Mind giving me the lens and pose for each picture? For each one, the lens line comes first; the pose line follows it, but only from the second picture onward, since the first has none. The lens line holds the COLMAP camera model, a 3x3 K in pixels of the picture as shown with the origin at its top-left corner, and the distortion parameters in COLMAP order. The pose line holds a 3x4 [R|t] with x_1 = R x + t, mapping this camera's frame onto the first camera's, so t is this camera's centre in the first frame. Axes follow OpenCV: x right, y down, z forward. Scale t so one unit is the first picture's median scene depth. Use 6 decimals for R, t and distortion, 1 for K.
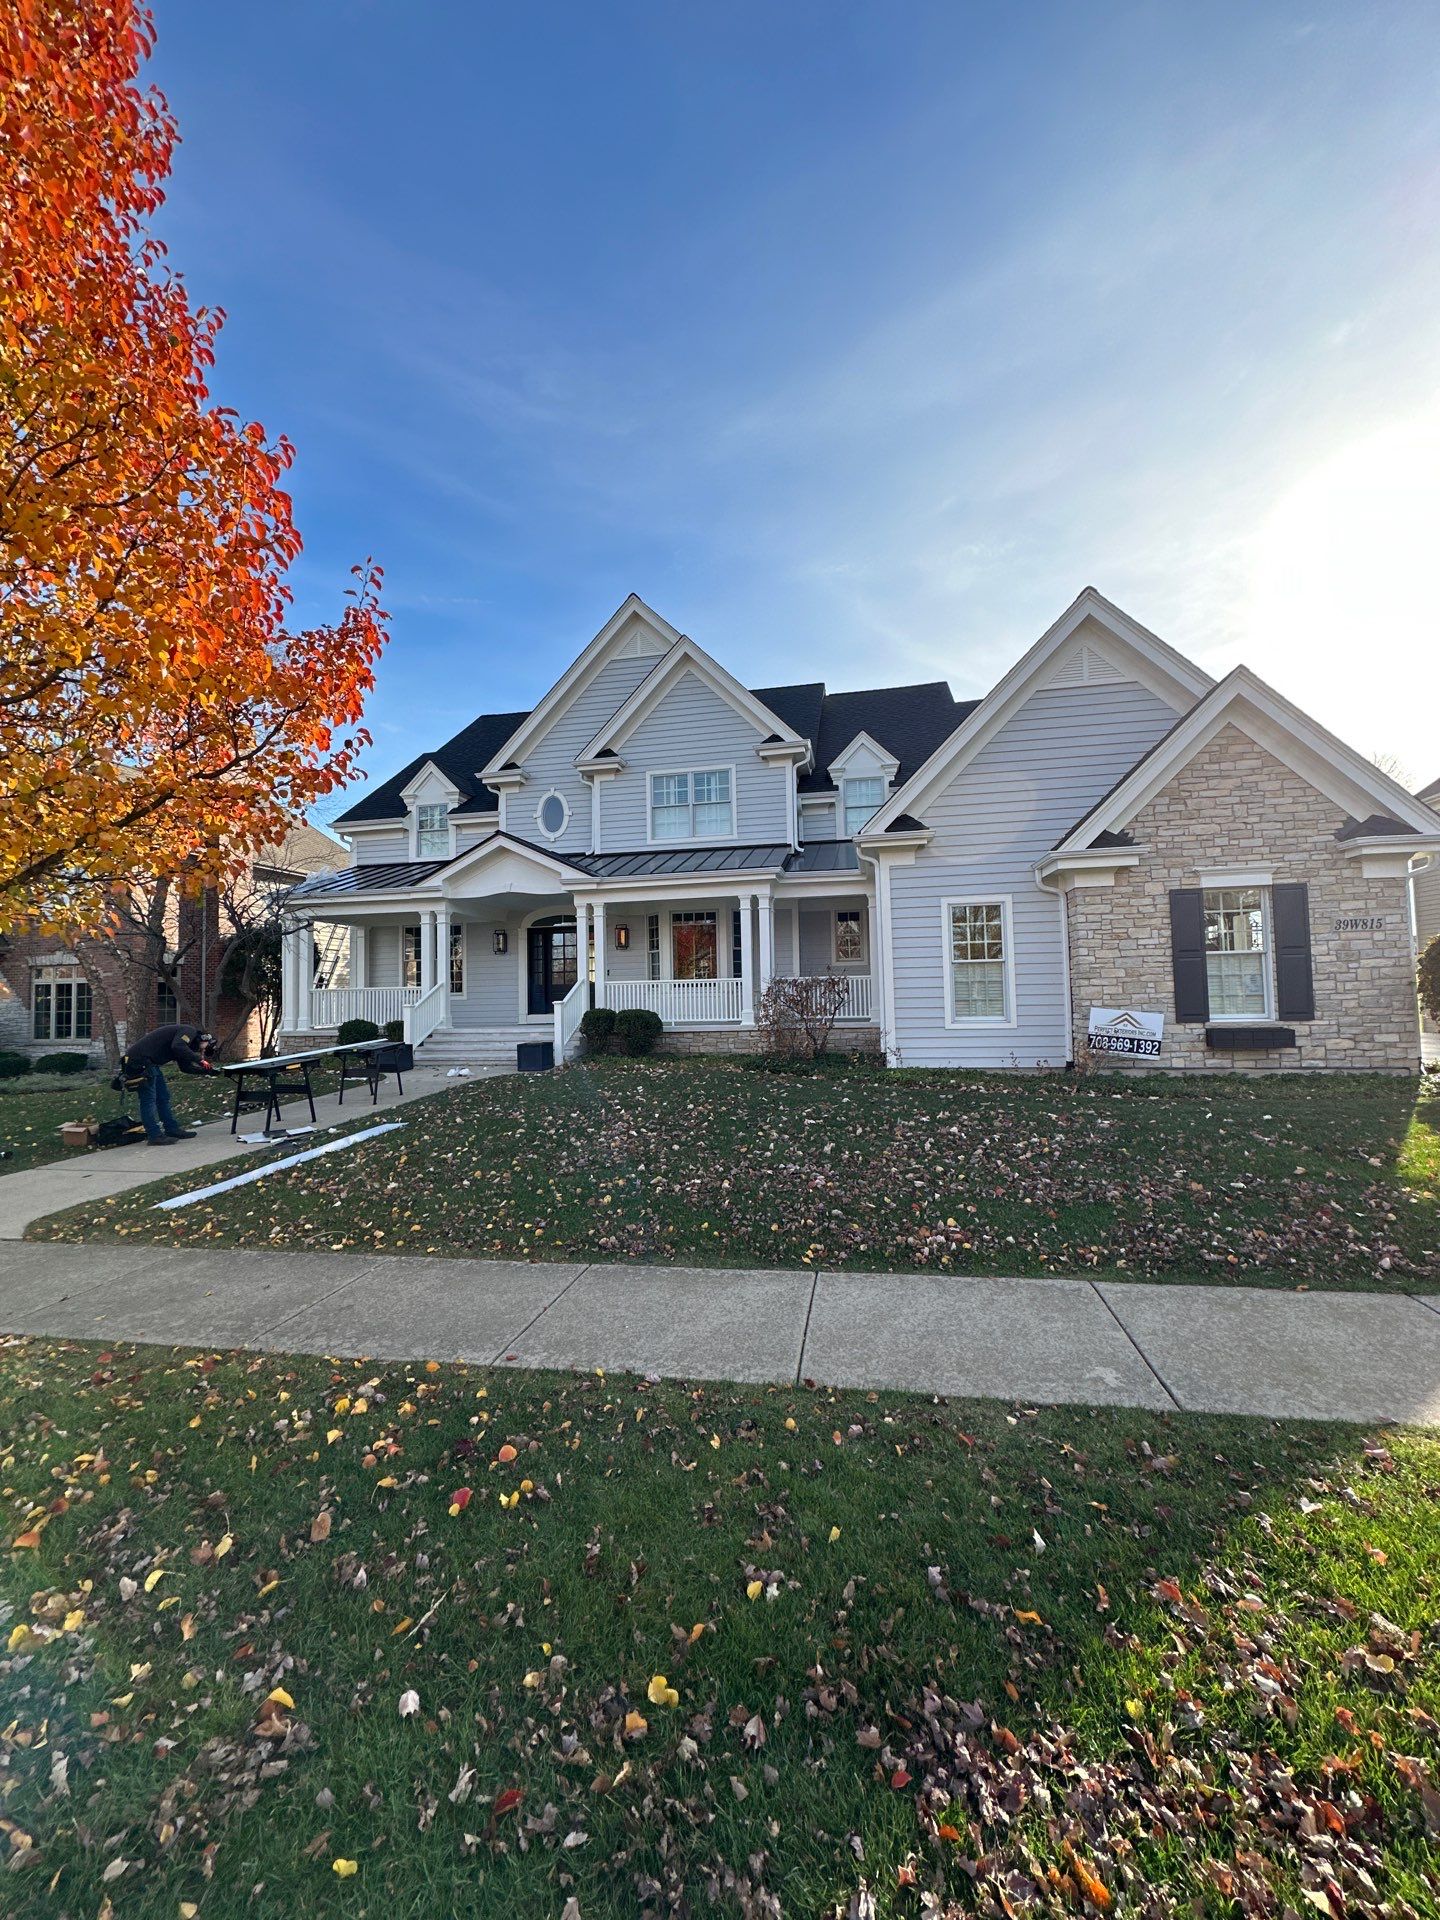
lens RADIAL K [[775.2, 0, 723.1], [0, 775.2, 963.7], [0, 0, 1]] dist [0.000529, 0.000105]
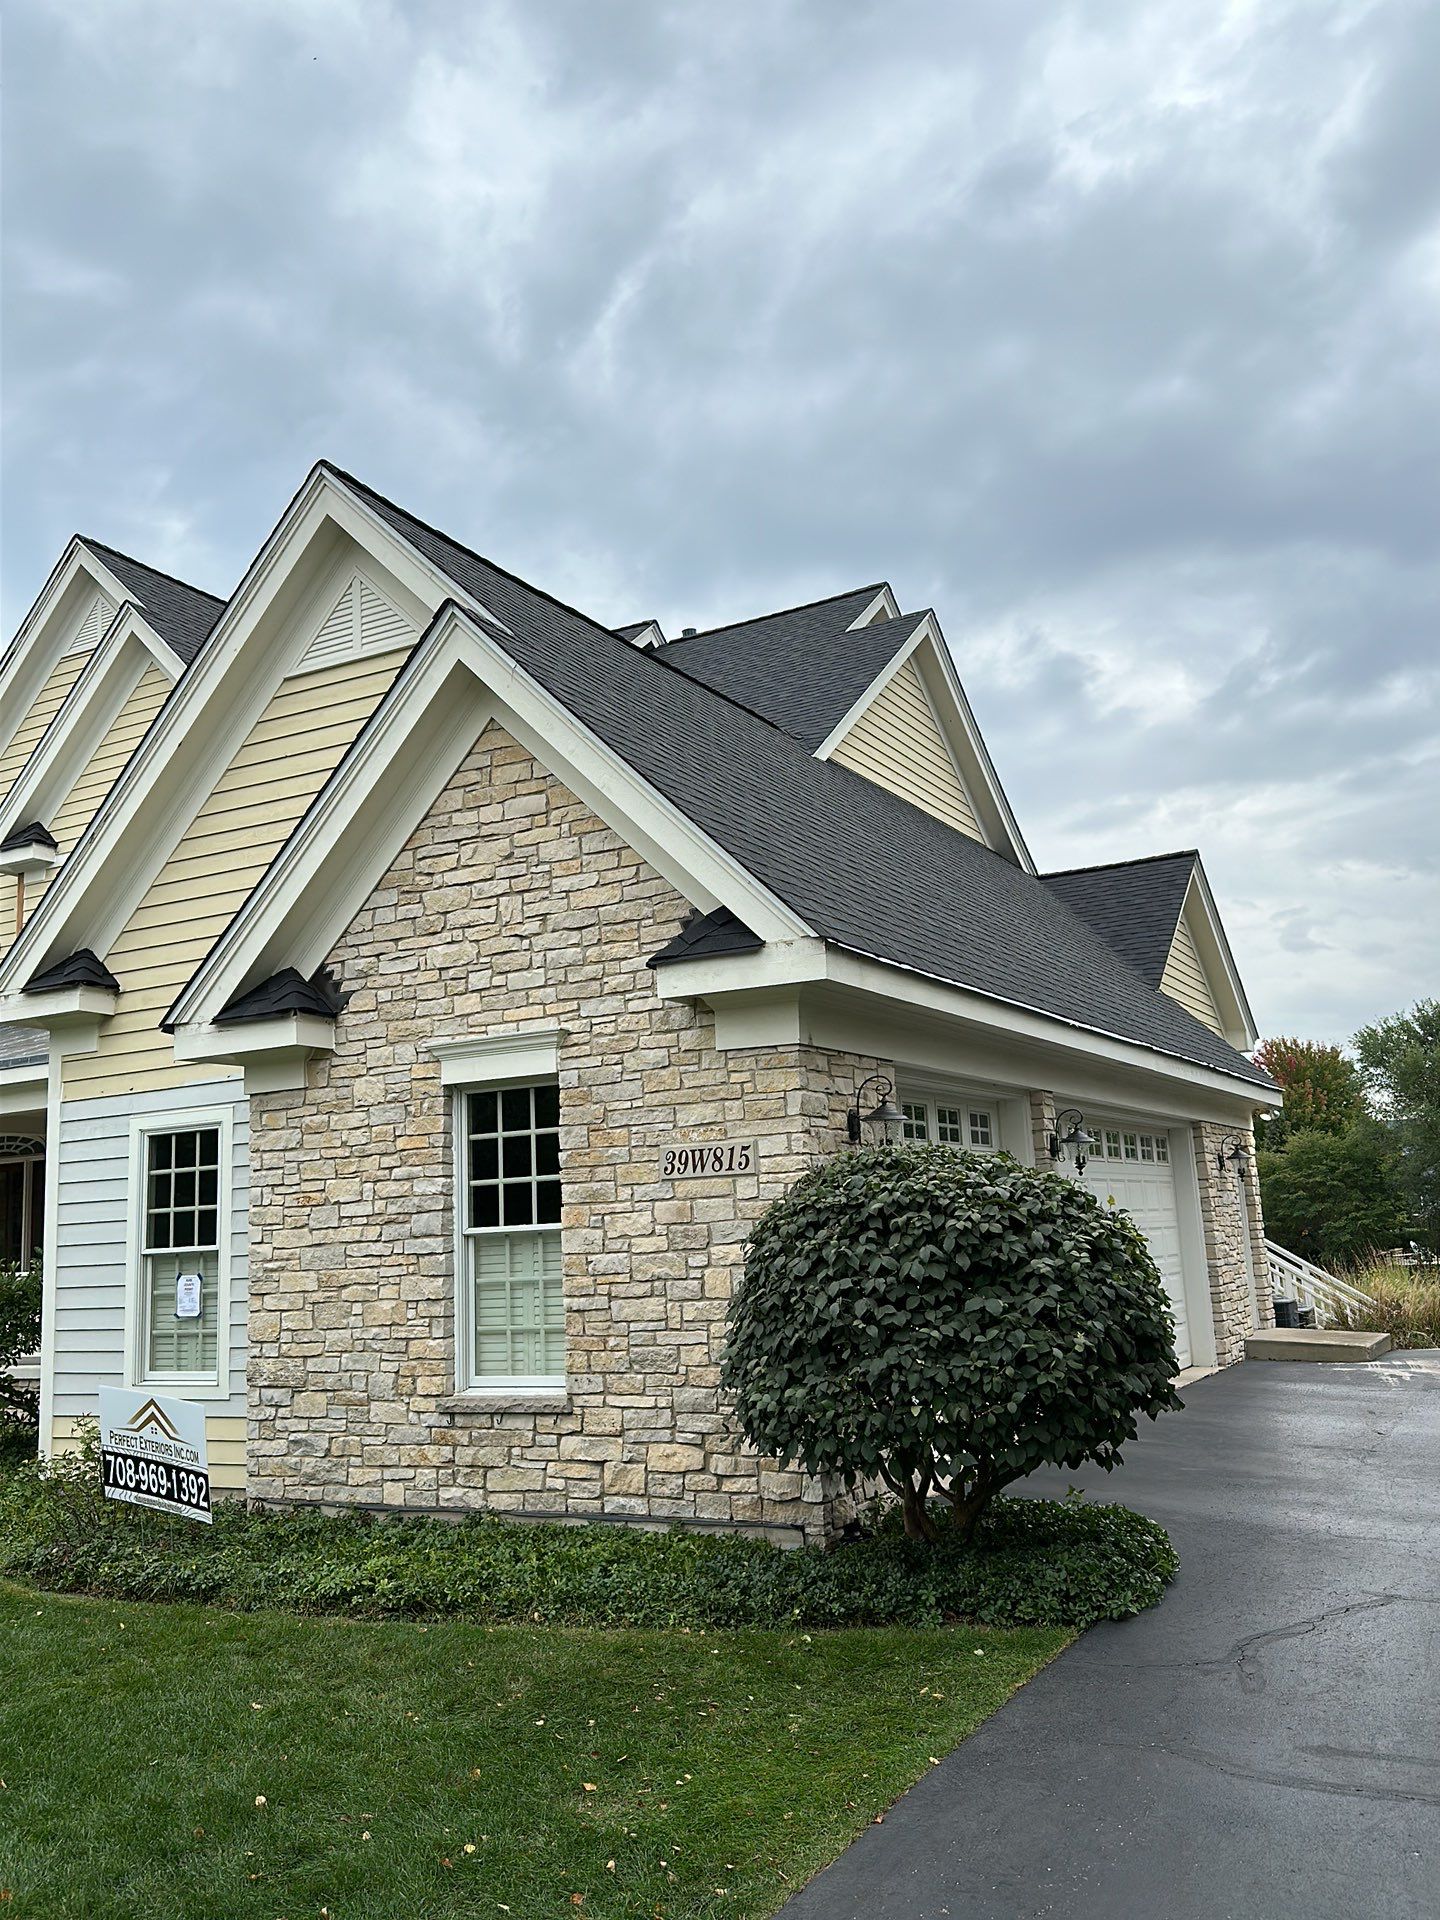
lens RADIAL K [[1632.8, 0, 705.5], [0, 1632.8, 948.5], [0, 0, 1]] dist [0.098487, -0.013955]
pose [[0.949582, -0.074195, -0.304613, 0.947090], [0.034732, 0.990509, -0.132987, -0.040420], [0.311589, 0.115702, 0.943147, 0.129898]]
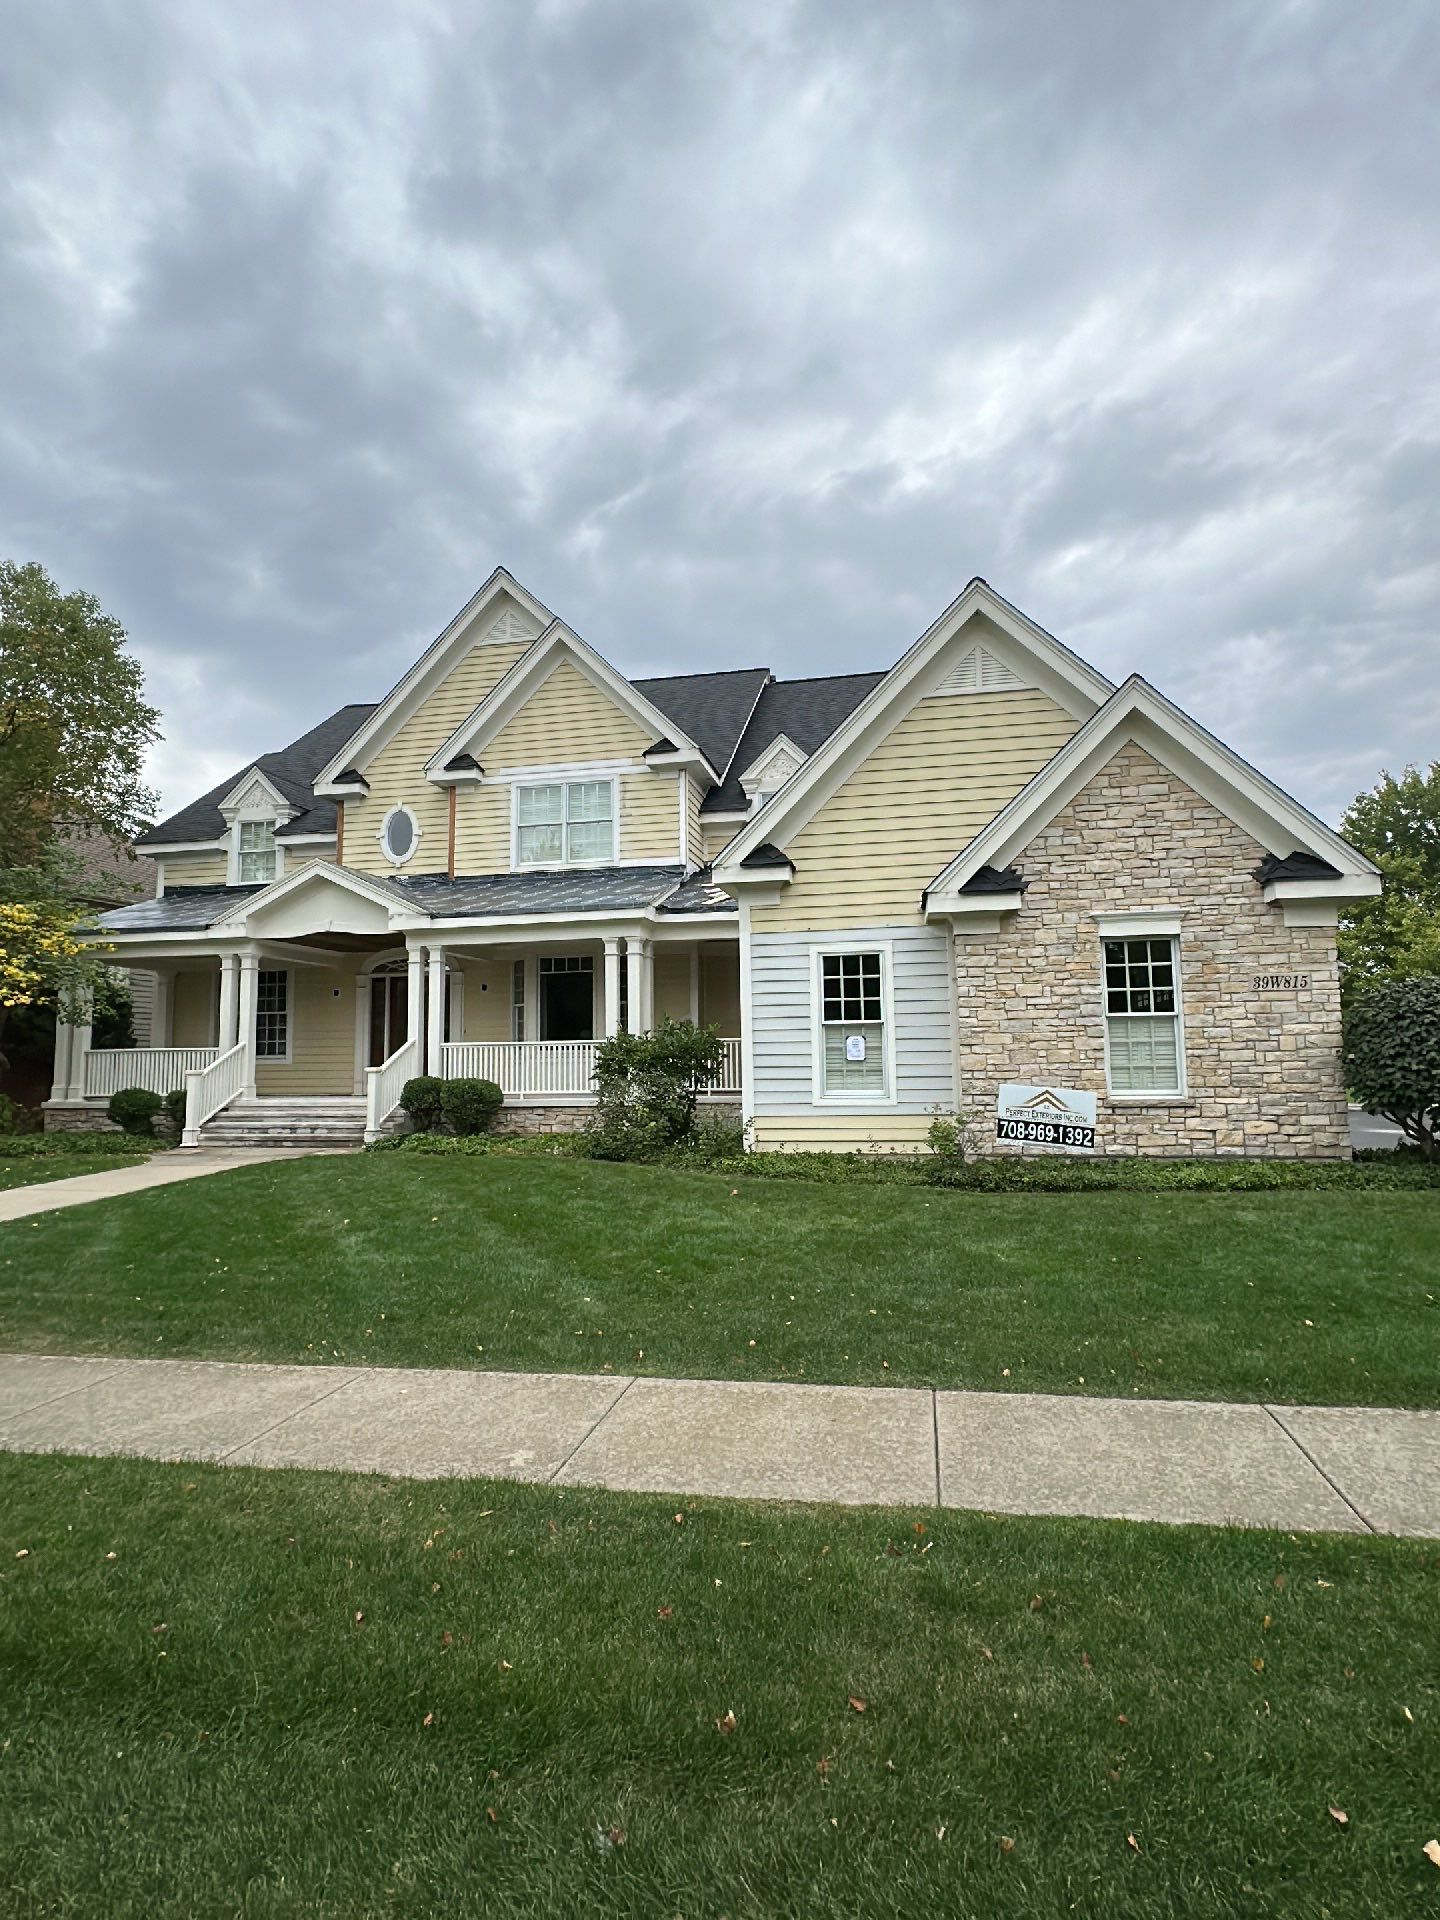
lens RADIAL K [[1041.3, 0, 722.3], [0, 1041.3, 962.8], [0, 0, 1]] dist [-0.007240, -0.000694]
pose [[0.999882, 0.007054, -0.013653, 0.204933], [-0.007792, 0.998468, -0.054774, -0.005047], [0.013245, 0.054874, 0.998405, -0.102793]]
